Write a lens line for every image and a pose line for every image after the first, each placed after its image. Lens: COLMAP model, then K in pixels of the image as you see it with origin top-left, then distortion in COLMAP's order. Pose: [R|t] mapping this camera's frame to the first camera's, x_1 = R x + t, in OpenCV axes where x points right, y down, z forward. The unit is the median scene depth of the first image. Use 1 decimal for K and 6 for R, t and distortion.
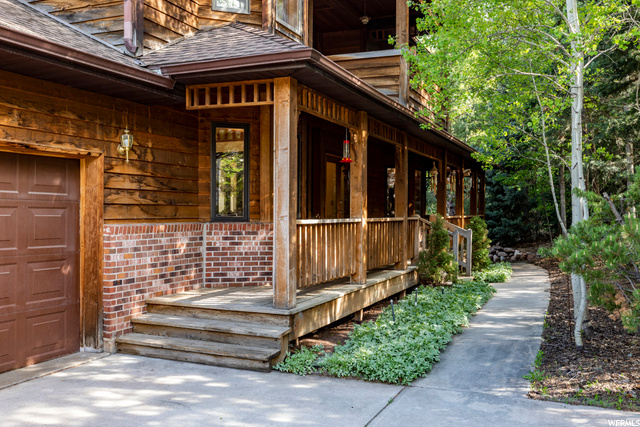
lens RADIAL K [[615.2, 0, 312.6], [0, 615.2, 224.6], [0, 0, 1]] dist [-0.004663, -0.010892]
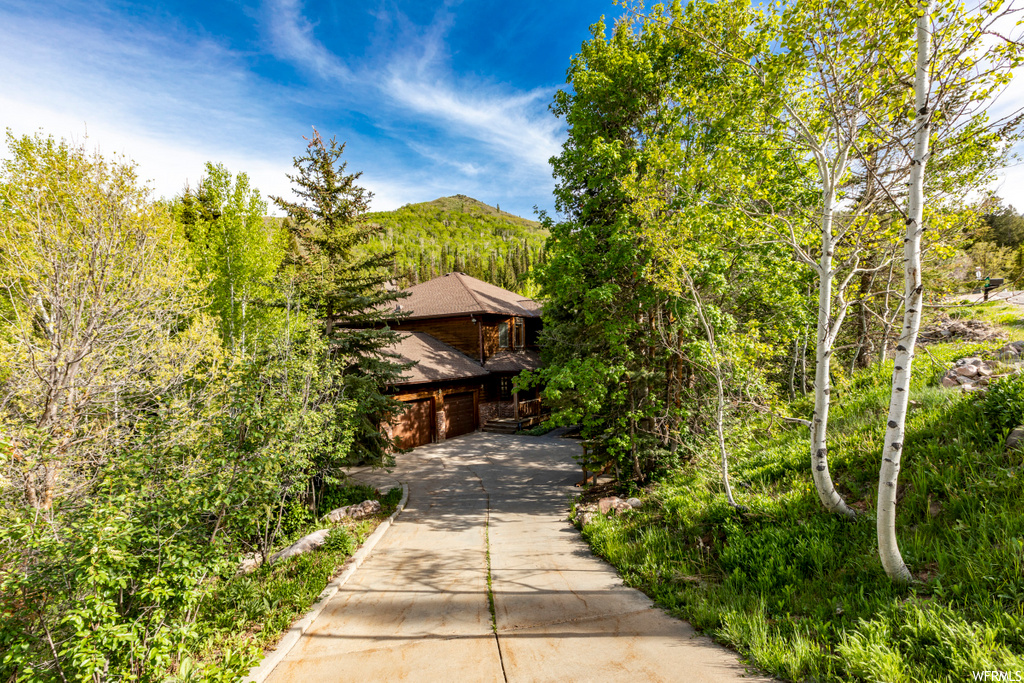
lens RADIAL K [[454.6, 0, 508.4], [0, 454.6, 340.4], [0, 0, 1]] dist [0.001087, 0.000379]
pose [[0.991643, -0.029923, -0.125490, 0.317036], [0.024066, 0.998561, -0.047928, -0.297763], [0.126744, 0.044507, 0.990936, -2.291375]]
